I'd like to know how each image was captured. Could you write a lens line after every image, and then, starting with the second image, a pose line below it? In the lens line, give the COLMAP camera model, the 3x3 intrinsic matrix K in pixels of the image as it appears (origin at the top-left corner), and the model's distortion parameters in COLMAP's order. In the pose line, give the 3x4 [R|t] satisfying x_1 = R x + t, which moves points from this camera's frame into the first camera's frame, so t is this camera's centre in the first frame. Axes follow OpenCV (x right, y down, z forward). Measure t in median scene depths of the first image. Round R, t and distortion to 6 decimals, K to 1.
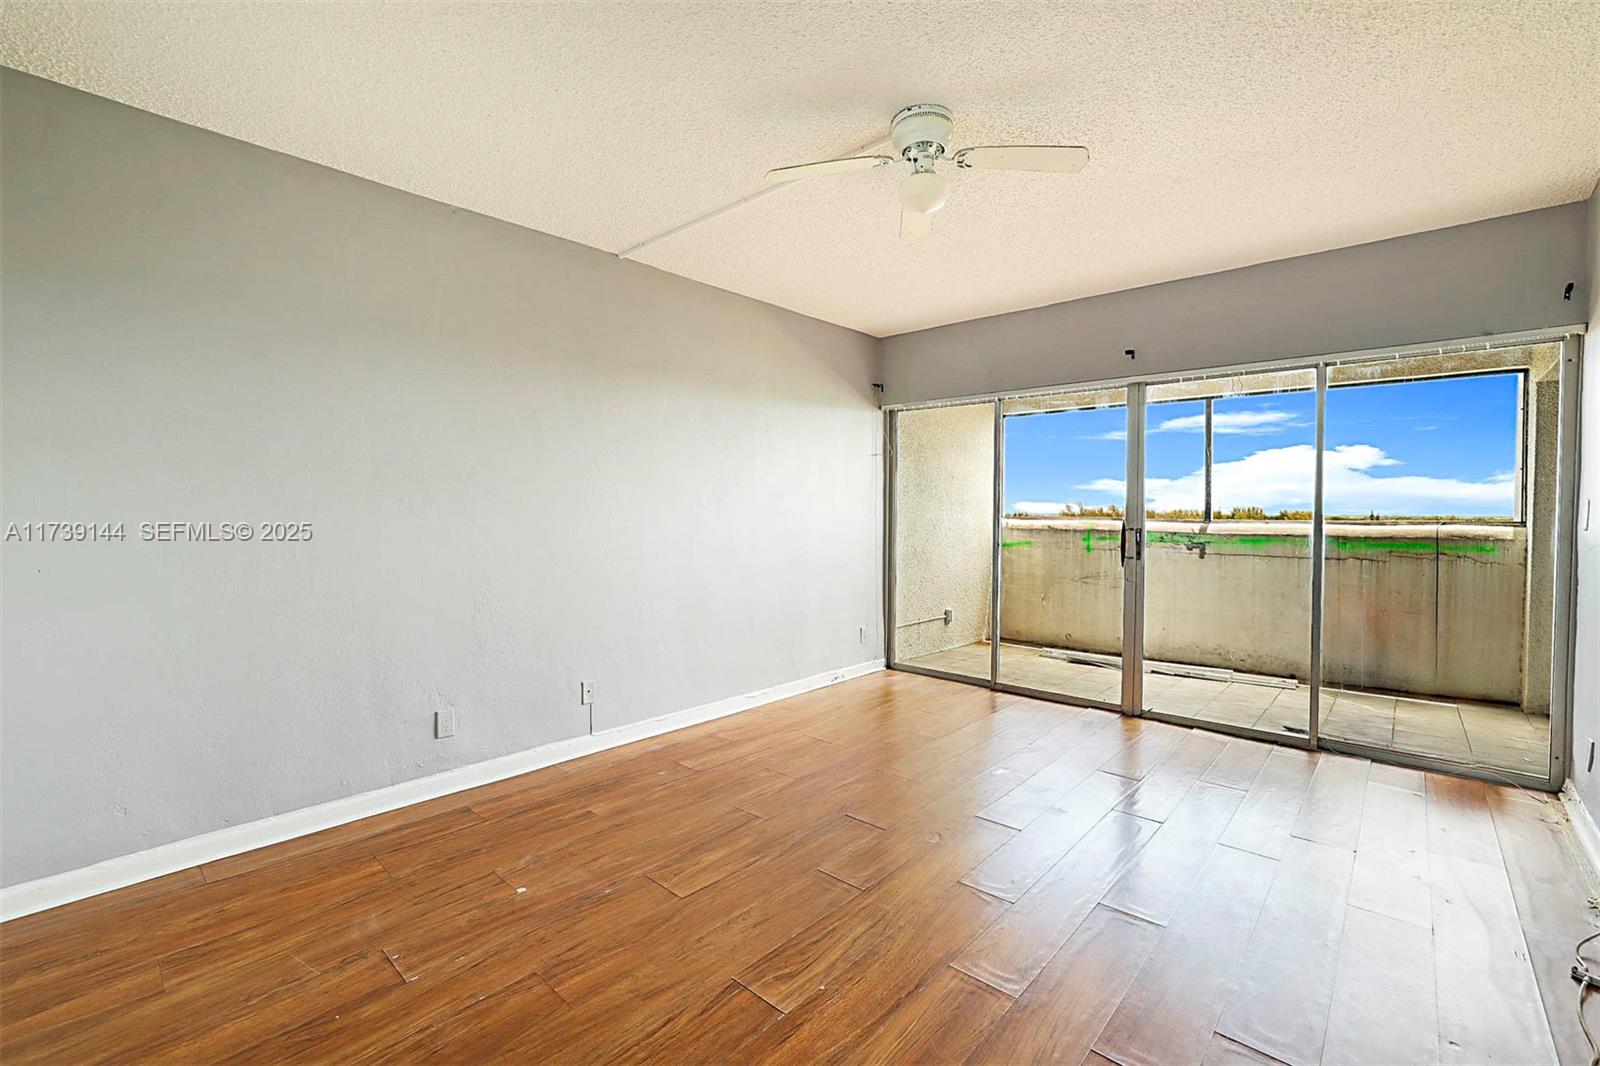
lens RADIAL K [[695.9, 0, 797.5], [0, 695.9, 532.6], [0, 0, 1]] dist [-0.046442, 0.021864]
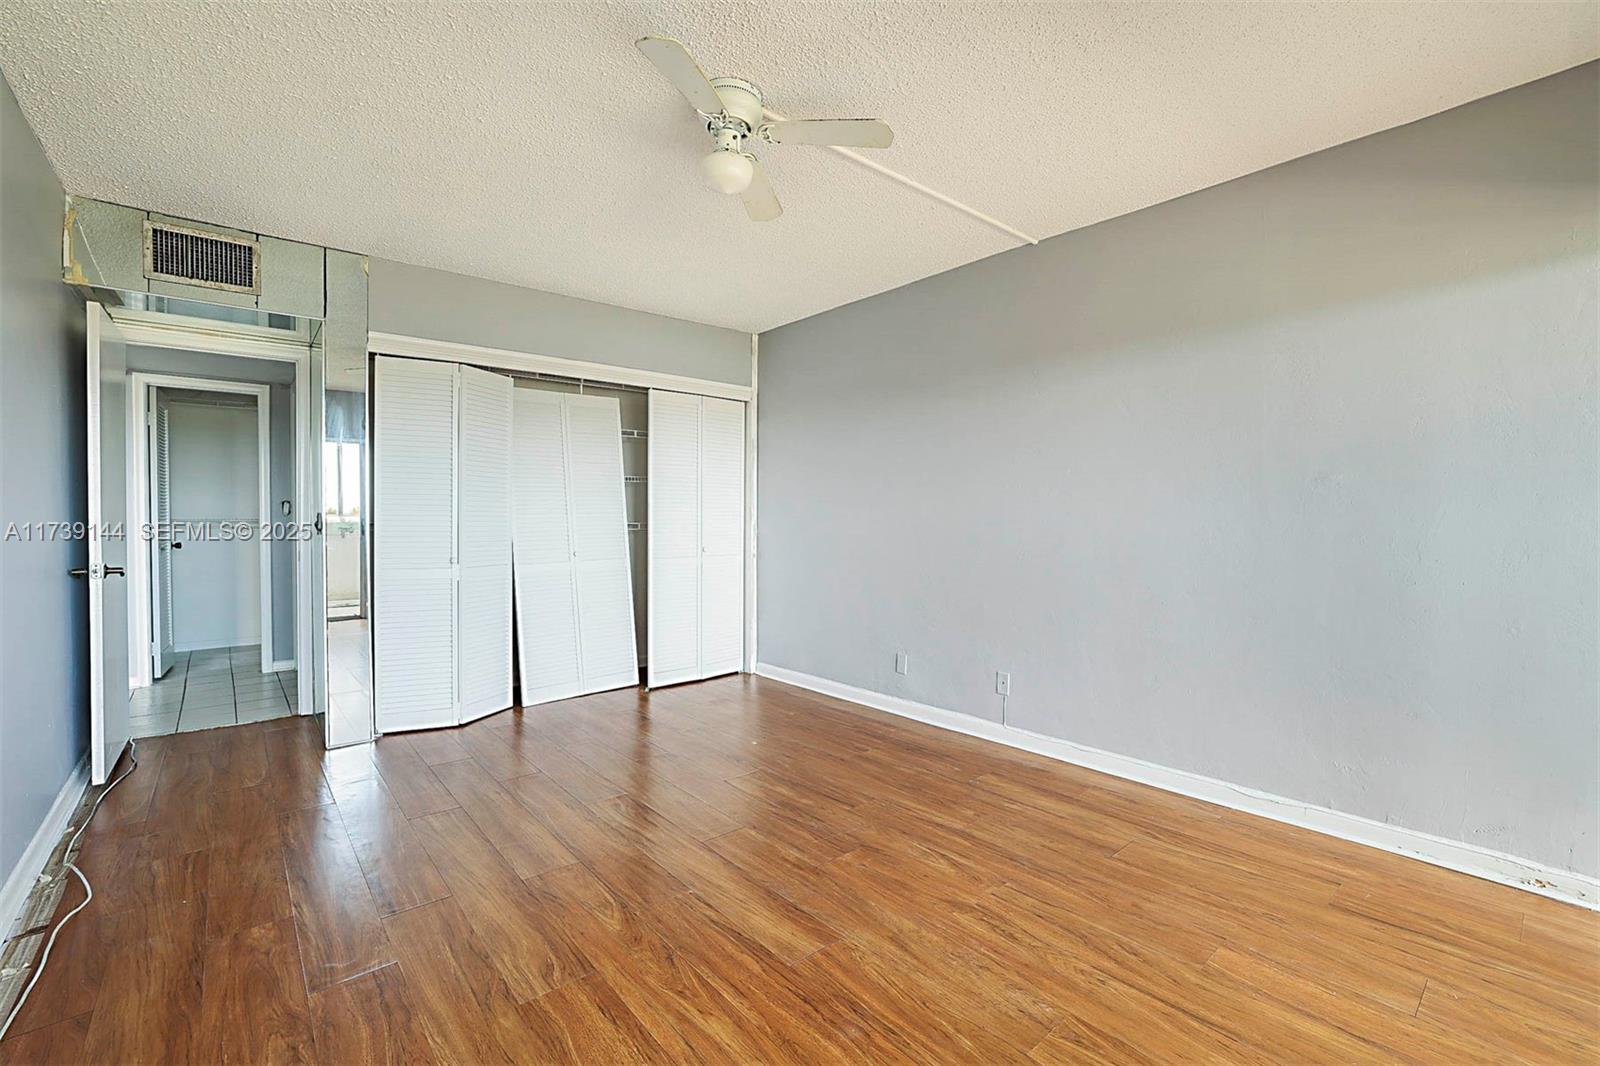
lens RADIAL K [[682.2, 0, 800.0], [0, 682.2, 533.0], [0, 0, 1]] dist [-0.044797, 0.015854]
pose [[-0.121290, 0.021115, -0.992392, 0.622323], [-0.029771, 0.999247, 0.024900, -0.009937], [0.992171, 0.032565, -0.120570, 0.683126]]
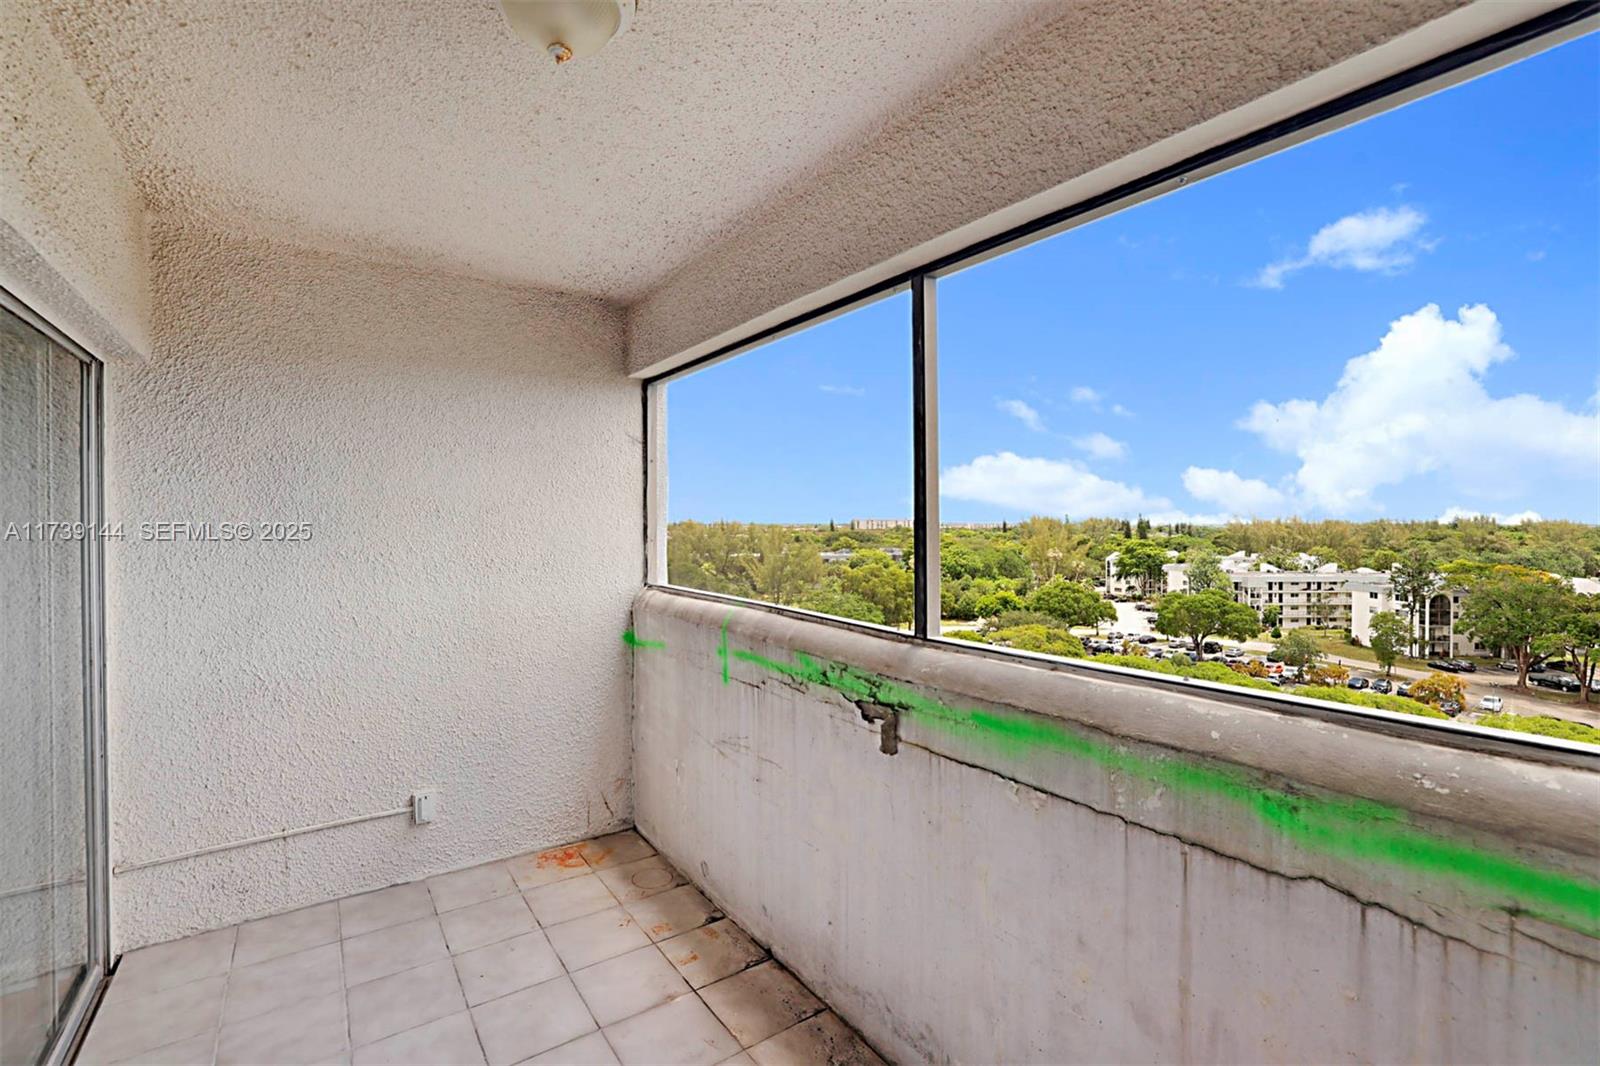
lens RADIAL K [[685.3, 0, 797.8], [0, 685.3, 528.5], [0, 0, 1]] dist [-0.042869, 0.016610]
pose [[0.981381, -0.000090, -0.192072, 0.810205], [-0.005149, 0.999628, -0.026776, -0.082608], [0.192003, 0.027266, 0.981015, 0.883571]]
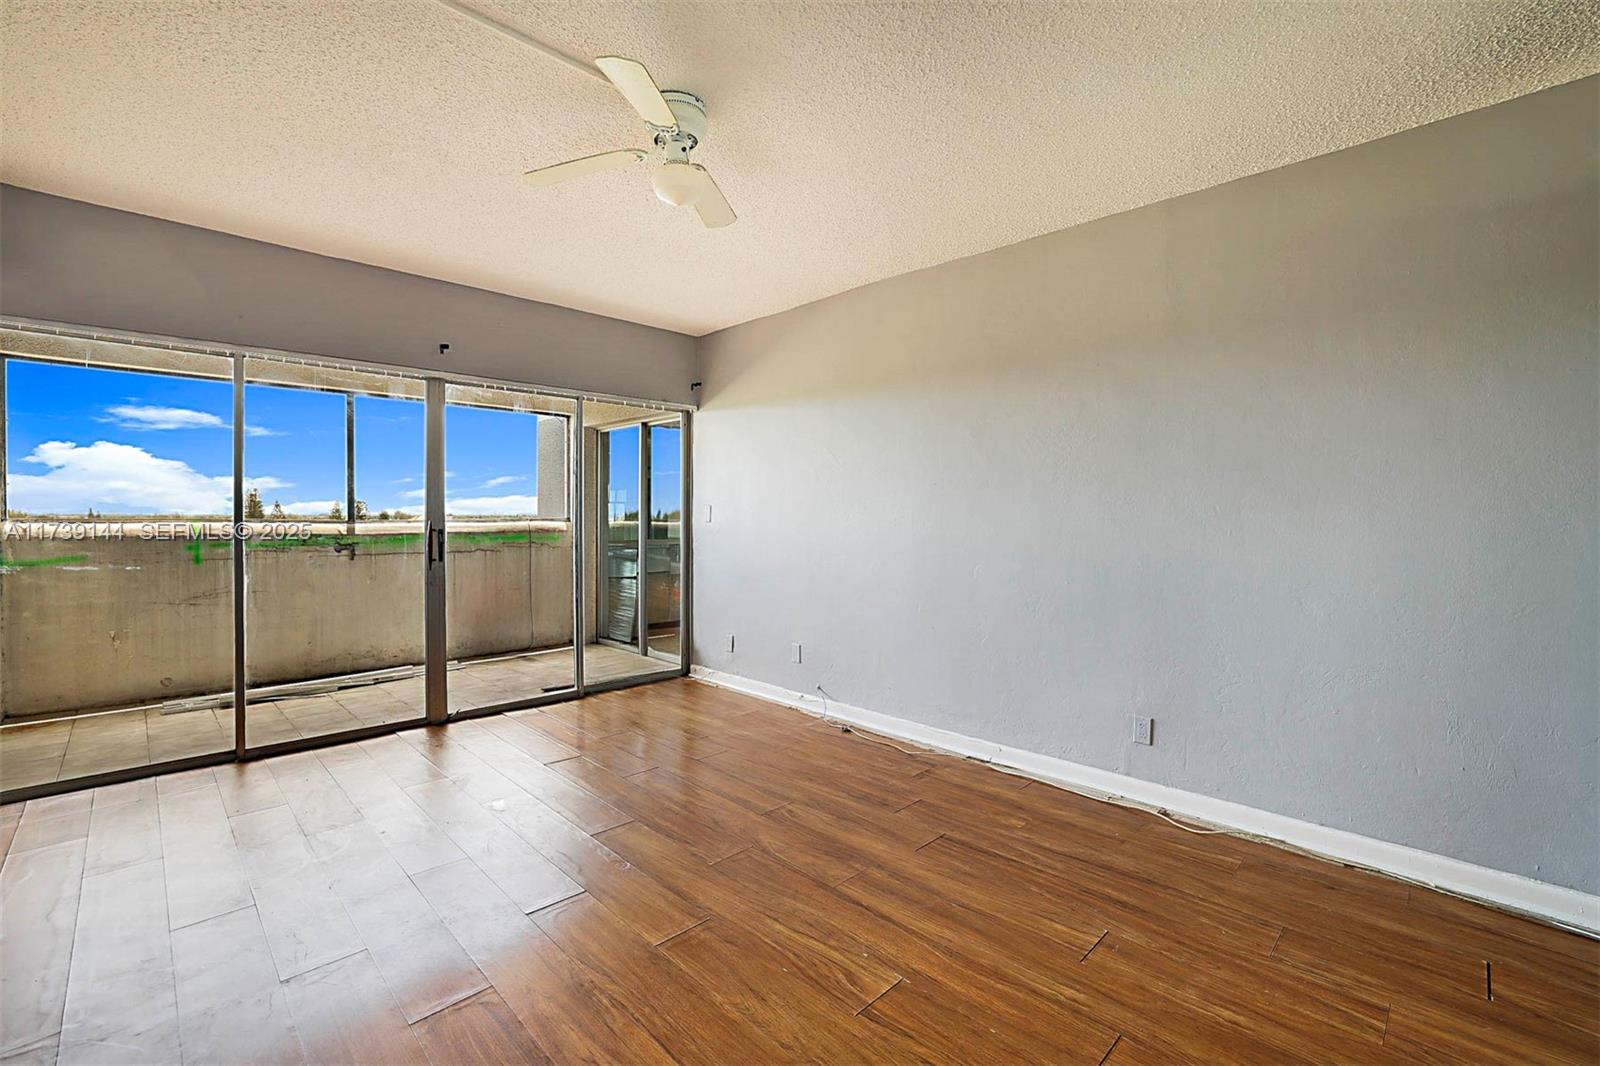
lens RADIAL K [[695.9, 0, 797.5], [0, 695.9, 532.6], [0, 0, 1]] dist [-0.046442, 0.021864]
pose [[0.054841, -0.031670, 0.997993, -0.436291], [0.027219, 0.999173, 0.030212, -0.017204], [-0.998124, 0.025507, 0.055658, 0.434693]]
